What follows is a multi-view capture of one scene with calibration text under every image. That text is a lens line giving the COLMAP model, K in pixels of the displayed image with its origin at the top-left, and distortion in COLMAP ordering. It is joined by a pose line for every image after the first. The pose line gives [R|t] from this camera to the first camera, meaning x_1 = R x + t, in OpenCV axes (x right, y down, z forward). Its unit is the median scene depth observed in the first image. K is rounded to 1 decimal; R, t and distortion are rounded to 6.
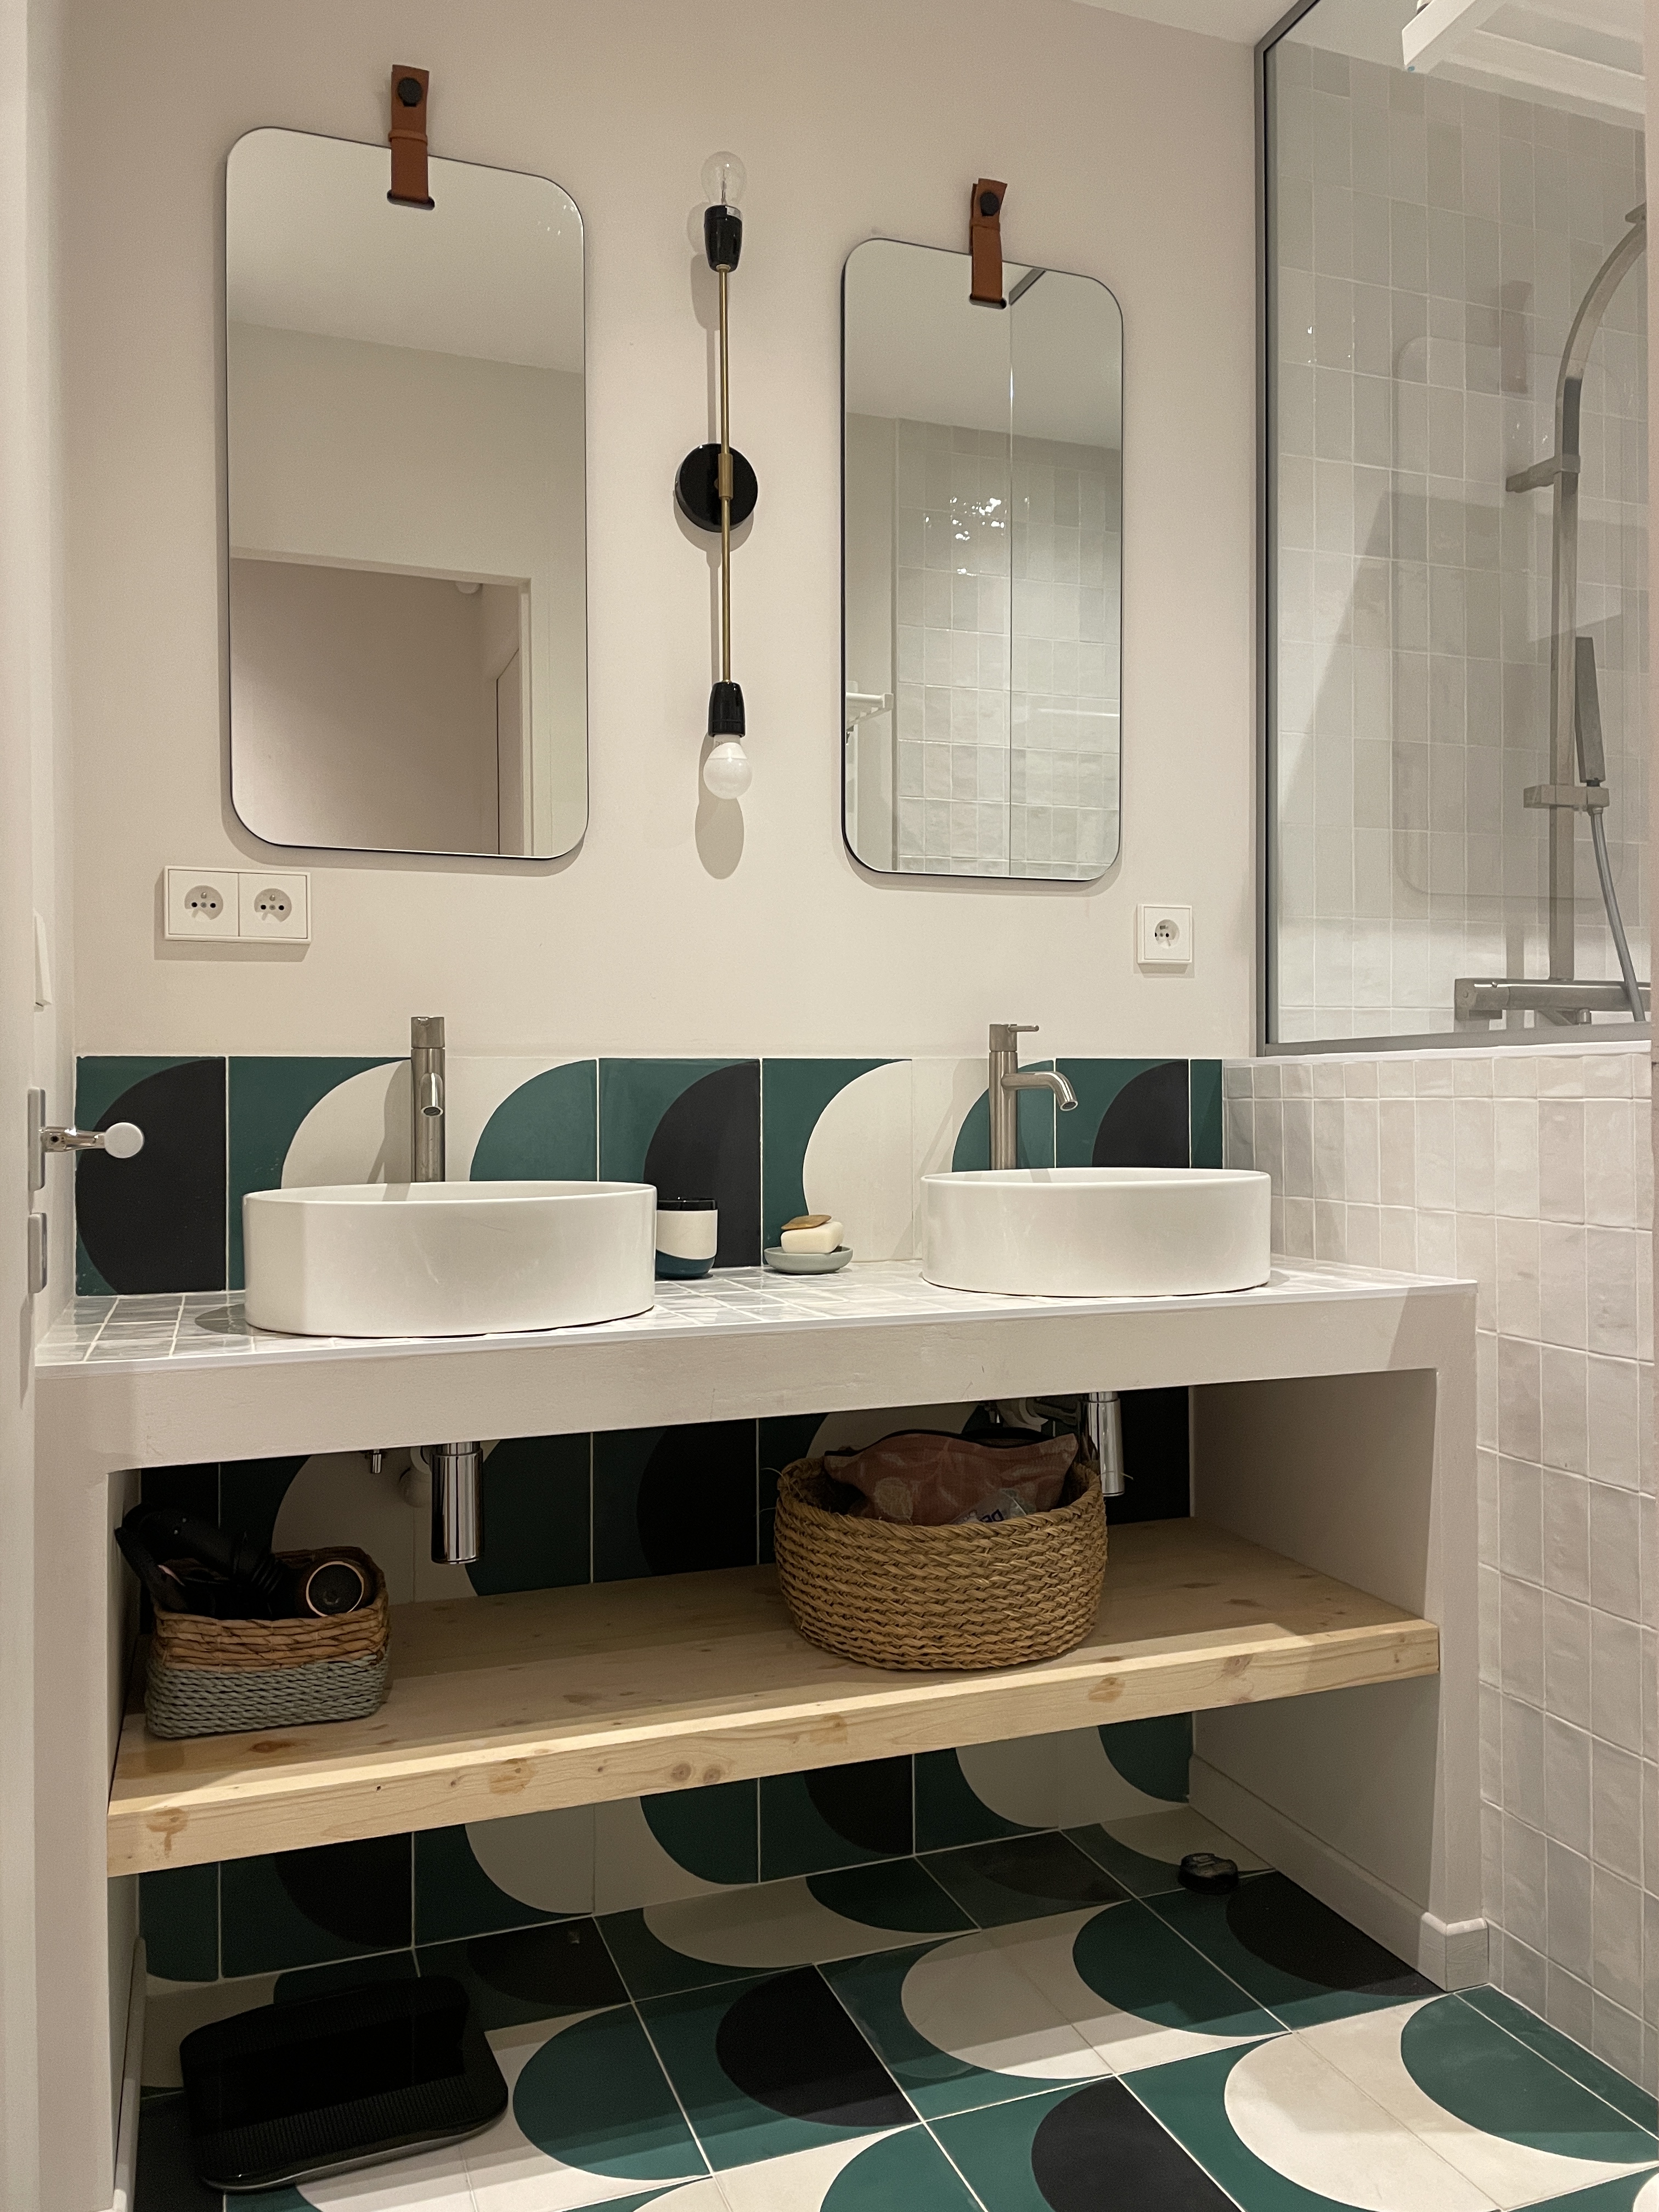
lens RADIAL K [[1686.1, 0, 834.2], [0, 1686.1, 1087.5], [0, 0, 1]] dist [0.073631, -0.091124]
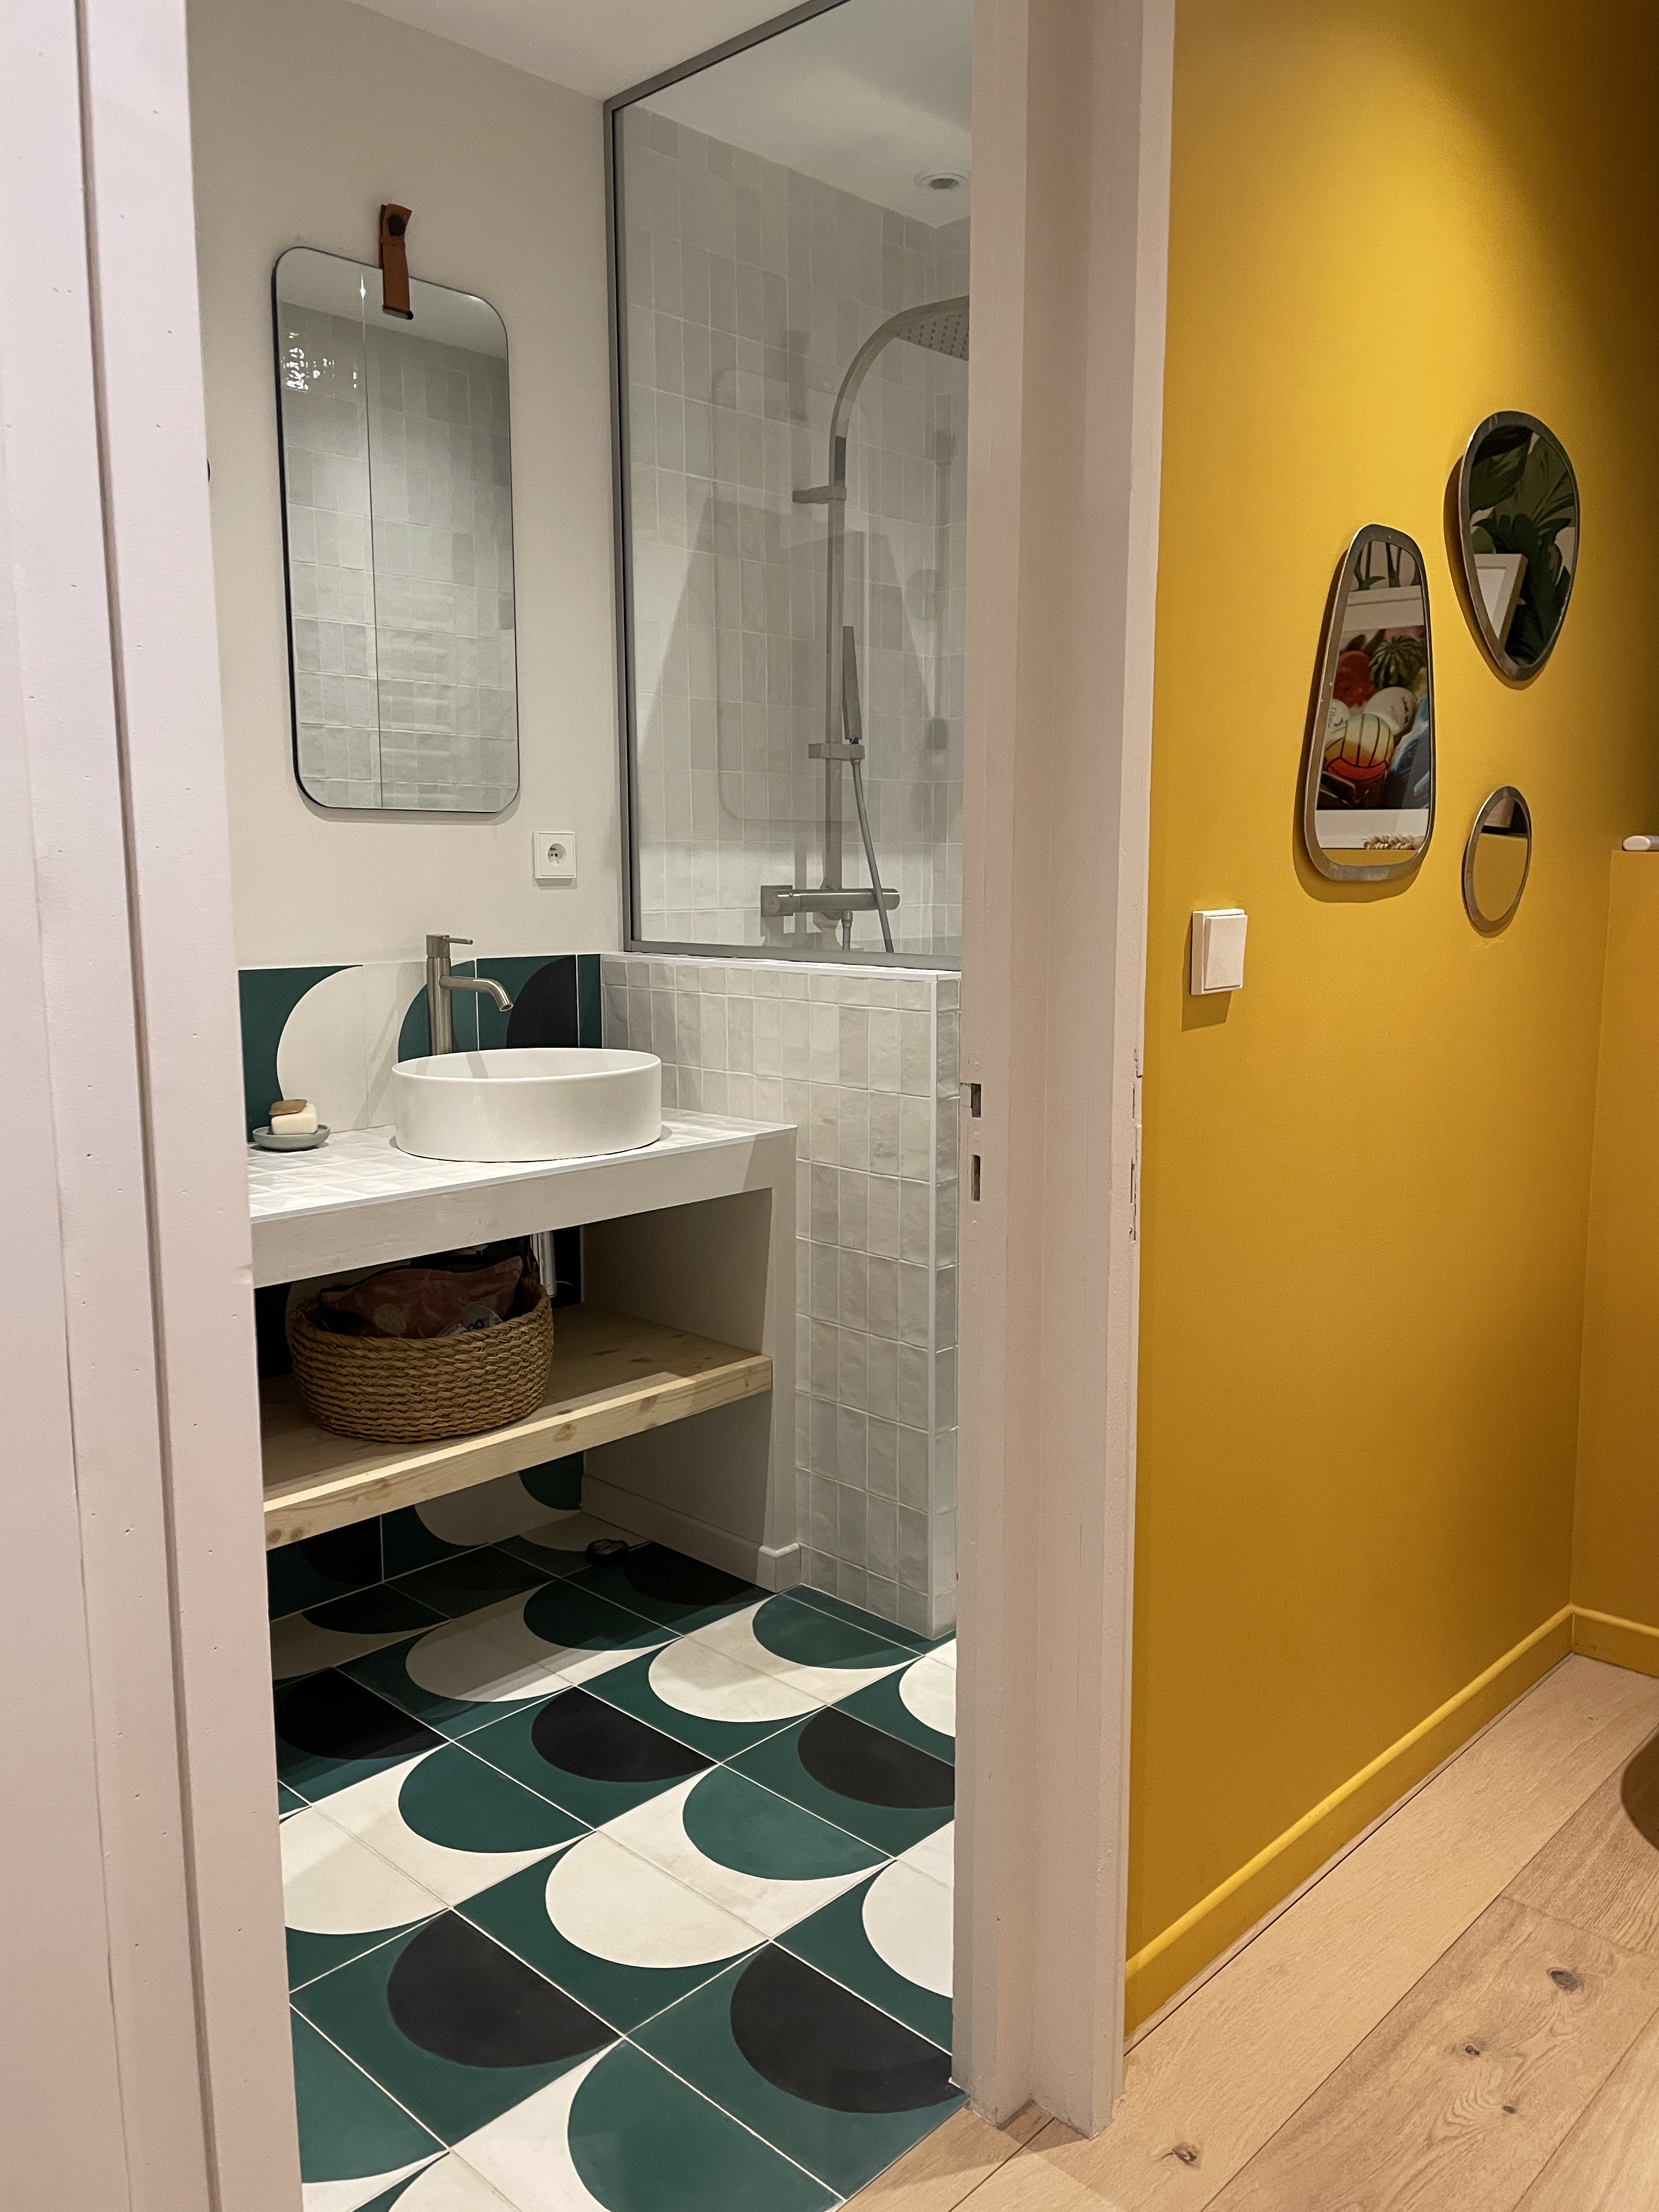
lens RADIAL K [[1686.1, 0, 830.3], [0, 1686.1, 1109.2], [0, 0, 1]] dist [0.073631, -0.091124]
pose [[0.902954, -0.061054, 0.425379, -0.182720], [-0.002519, 0.989087, 0.147309, -0.098726], [-0.429731, -0.134084, 0.892946, -0.259466]]
